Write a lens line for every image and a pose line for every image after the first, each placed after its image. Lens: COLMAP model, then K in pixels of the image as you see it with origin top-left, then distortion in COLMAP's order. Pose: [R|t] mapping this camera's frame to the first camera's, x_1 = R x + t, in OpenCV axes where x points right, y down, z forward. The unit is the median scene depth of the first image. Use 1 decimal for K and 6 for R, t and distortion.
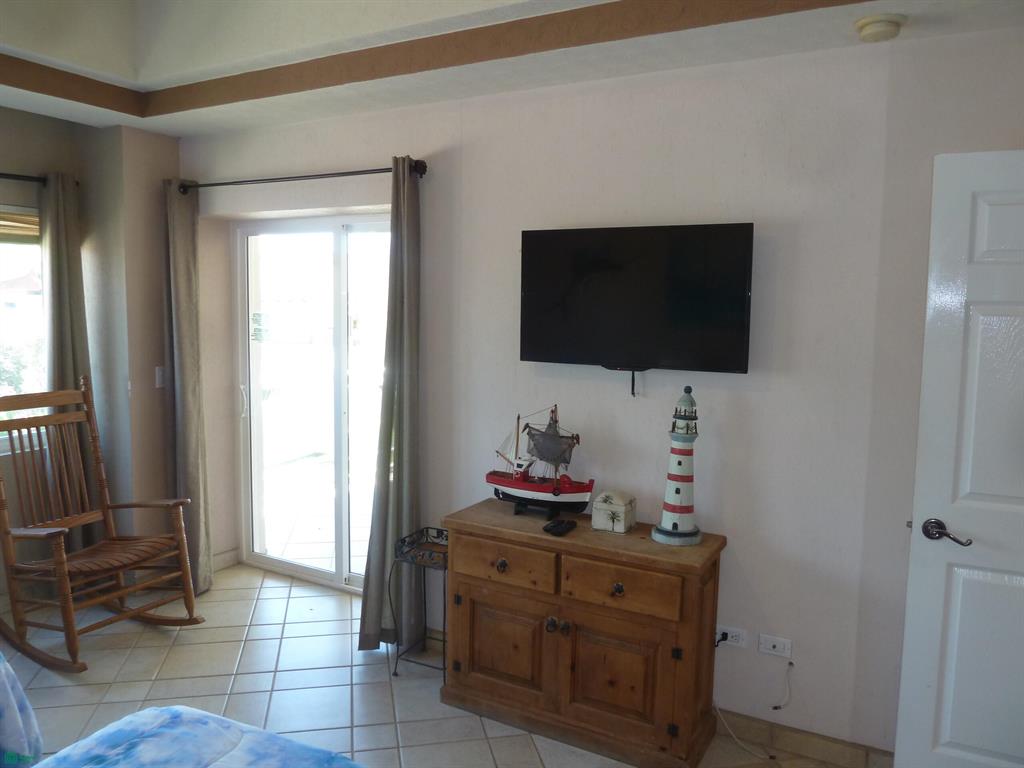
lens RADIAL K [[767.7, 0, 513.5], [0, 767.7, 384.2], [0, 0, 1]] dist [-0.036538, 0.012674]
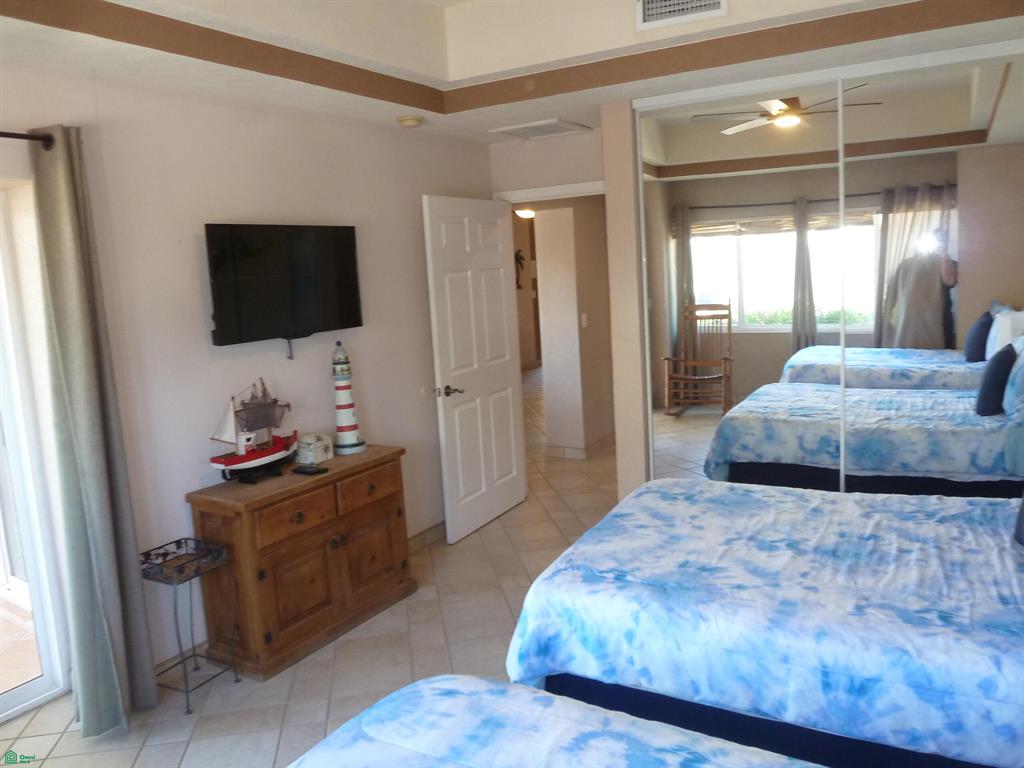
lens RADIAL K [[767.7, 0, 510.6], [0, 767.7, 380.8], [0, 0, 1]] dist [-0.036538, 0.012674]
pose [[0.036728, -0.160164, 0.986407, -0.965136], [0.168645, 0.973909, 0.151856, -0.071926], [-0.984992, 0.160776, 0.062780, 0.512807]]
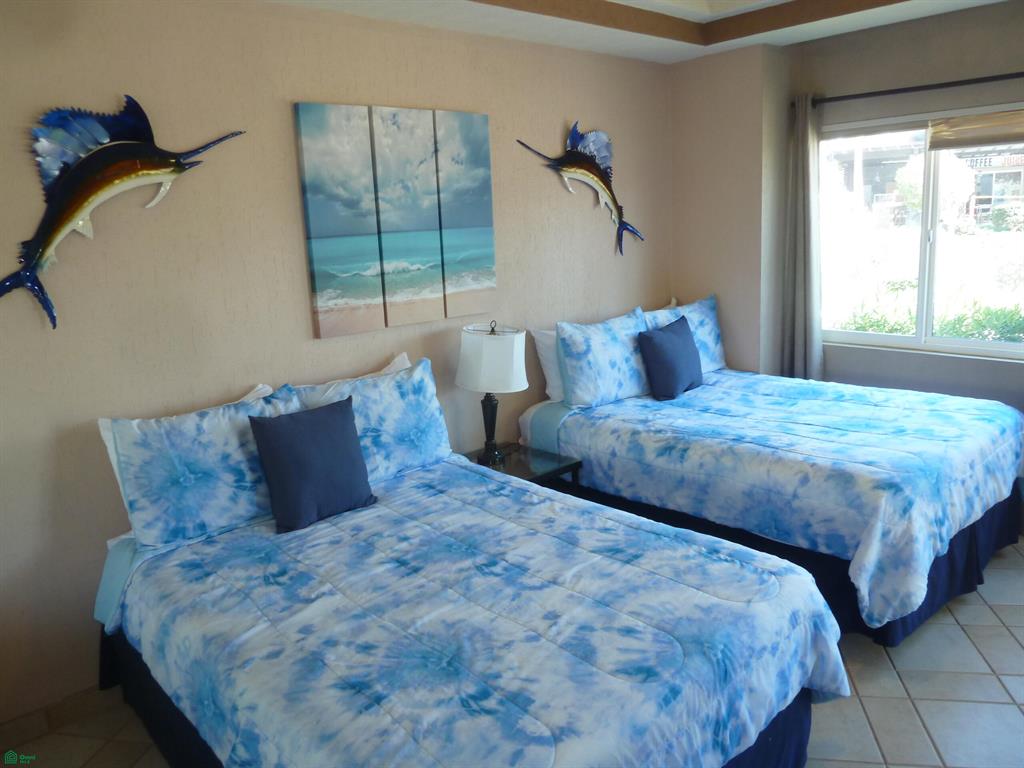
lens RADIAL K [[767.7, 0, 513.8], [0, 767.7, 381.4], [0, 0, 1]] dist [-0.036538, 0.012674]
pose [[-0.375019, 0.196650, -0.905919, 0.390385], [-0.057638, 0.970404, 0.234508, -0.056333], [0.925223, 0.140160, -0.352586, 0.540795]]
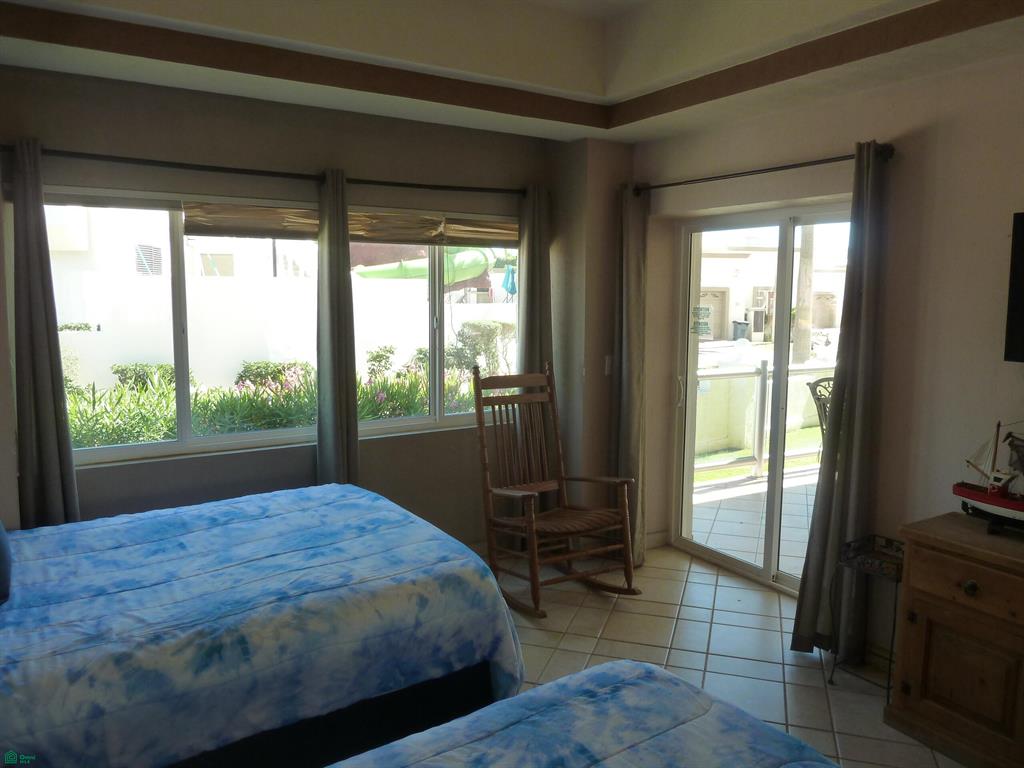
lens RADIAL K [[767.7, 0, 514.5], [0, 767.7, 382.5], [0, 0, 1]] dist [-0.036538, 0.012674]
pose [[0.868571, 0.046538, -0.493374, -0.046823], [-0.044573, 0.998882, 0.015752, 0.005313], [0.493555, 0.008309, 0.869675, -0.032533]]
